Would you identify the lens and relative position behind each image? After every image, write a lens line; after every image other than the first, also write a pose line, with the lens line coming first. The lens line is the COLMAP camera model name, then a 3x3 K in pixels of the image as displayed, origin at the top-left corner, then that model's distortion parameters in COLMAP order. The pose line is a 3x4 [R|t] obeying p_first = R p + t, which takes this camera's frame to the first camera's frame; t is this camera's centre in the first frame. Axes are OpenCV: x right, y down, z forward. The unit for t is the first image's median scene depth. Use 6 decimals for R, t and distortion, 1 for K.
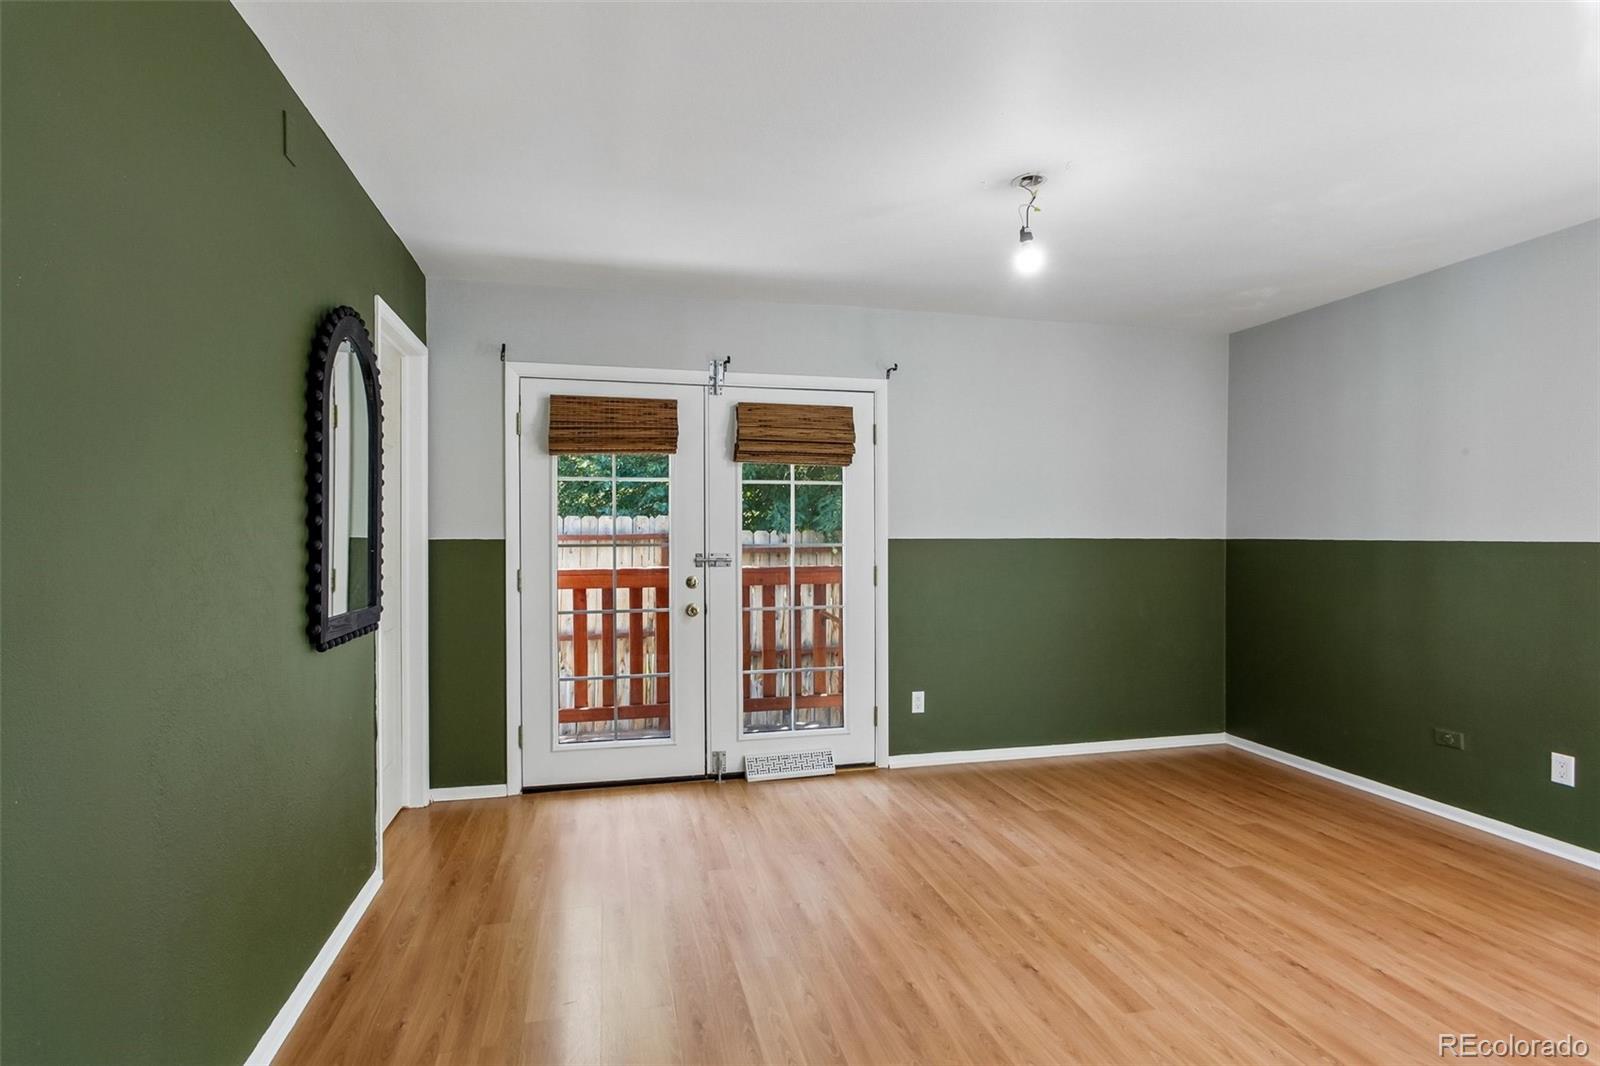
lens RADIAL K [[776.6, 0, 780.5], [0, 776.6, 541.5], [0, 0, 1]] dist [-0.019779, 0.015212]
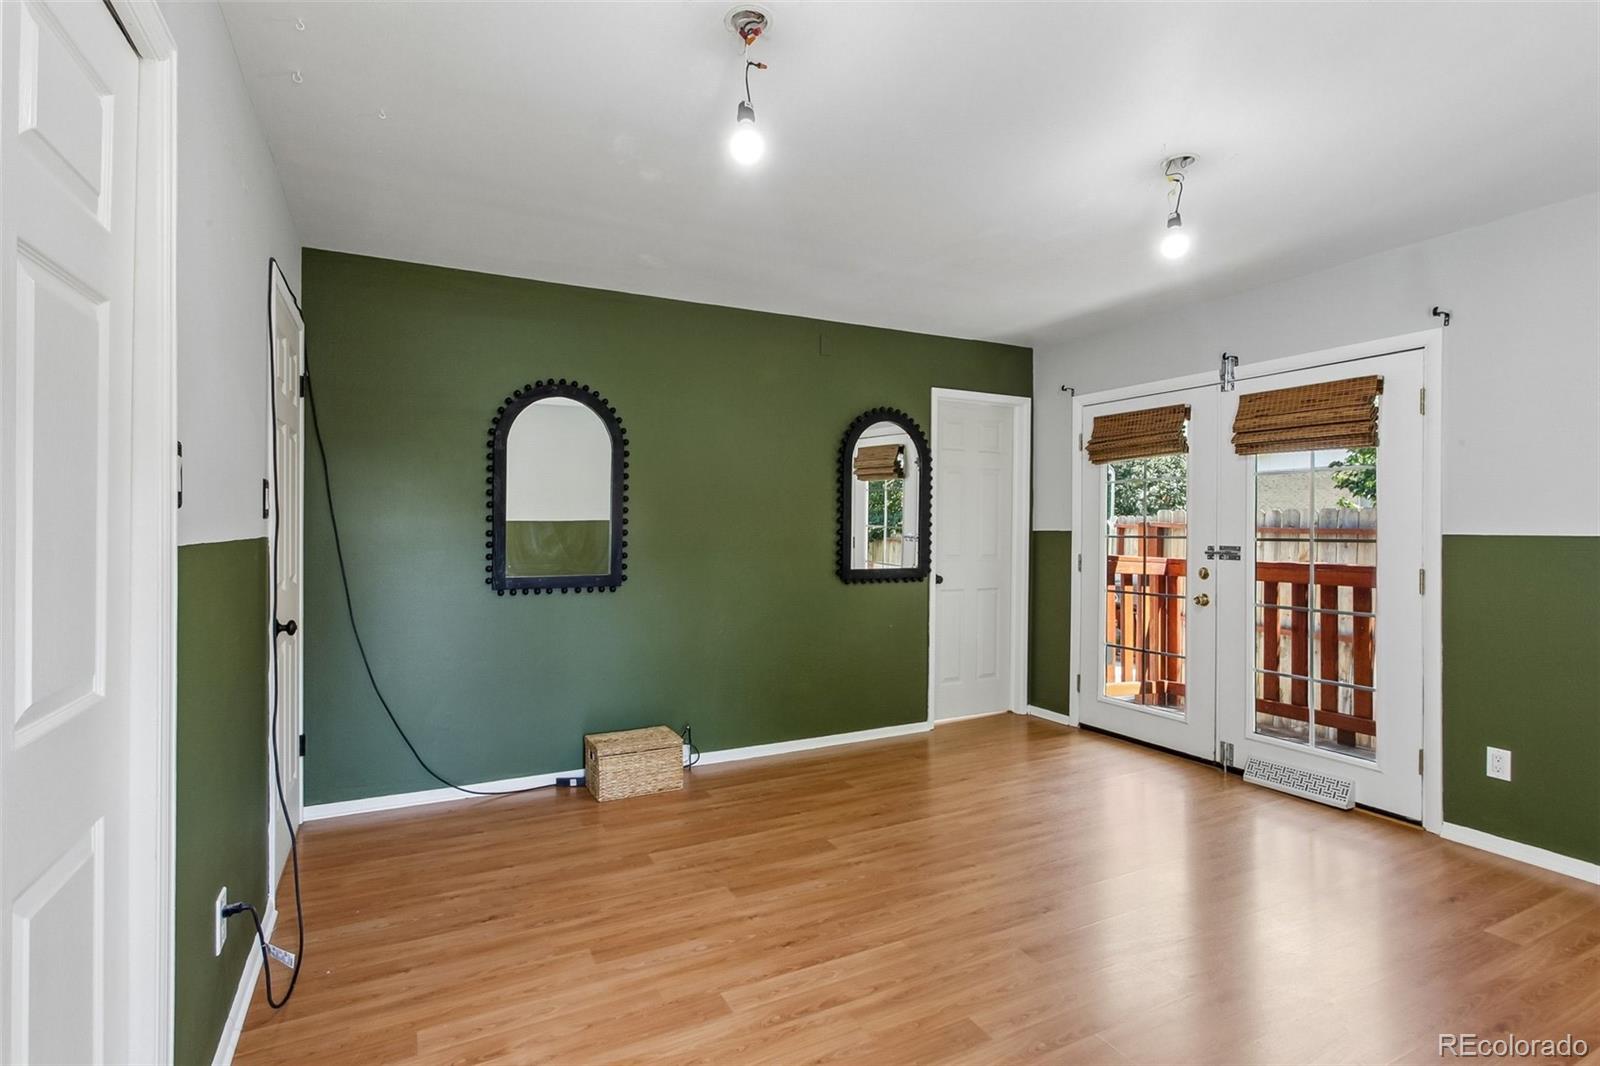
lens RADIAL K [[776.6, 0, 785.6], [0, 776.6, 529.0], [0, 0, 1]] dist [-0.019779, 0.015212]
pose [[0.233030, 0.005280, -0.972455, 0.769427], [-0.013132, 0.999911, 0.002282, -0.002689], [0.972381, 0.012239, 0.233079, 0.206045]]
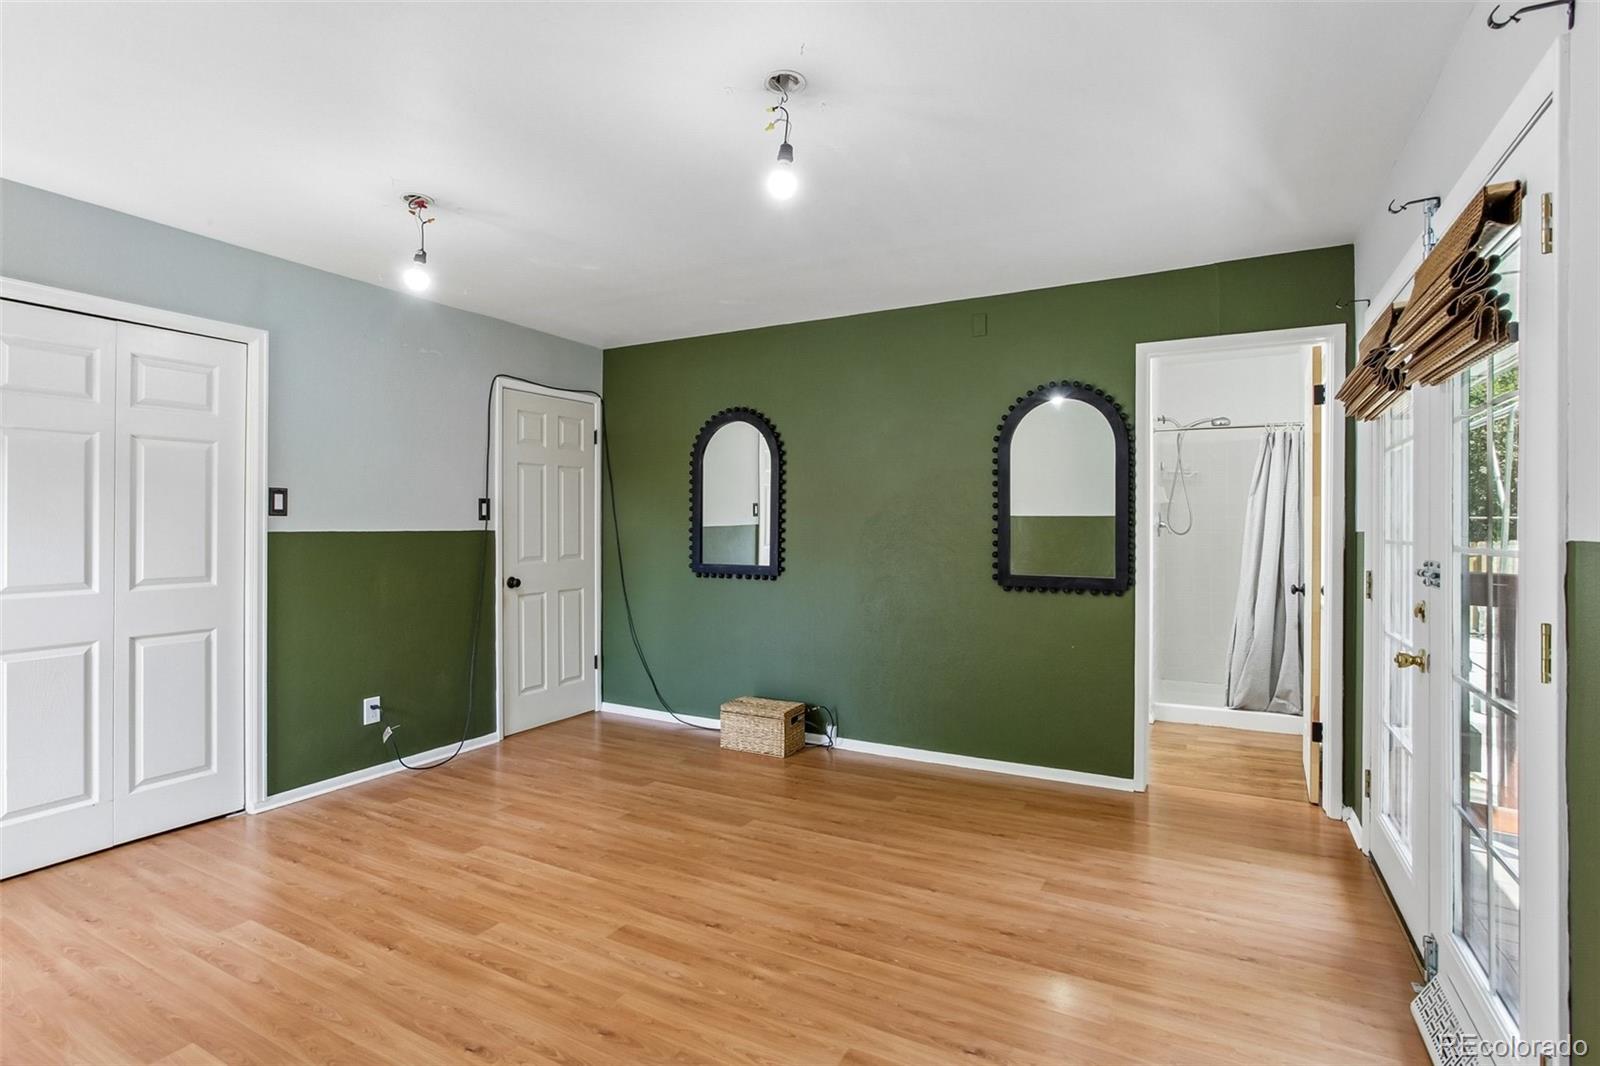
lens RADIAL K [[776.6, 0, 773.3], [0, 776.6, 523.5], [0, 0, 1]] dist [-0.019779, 0.015212]
pose [[-0.680840, -0.002204, -0.732429, 0.611726], [-0.008822, 0.999948, 0.005191, -0.009864], [0.732379, 0.009995, -0.680824, 1.033443]]
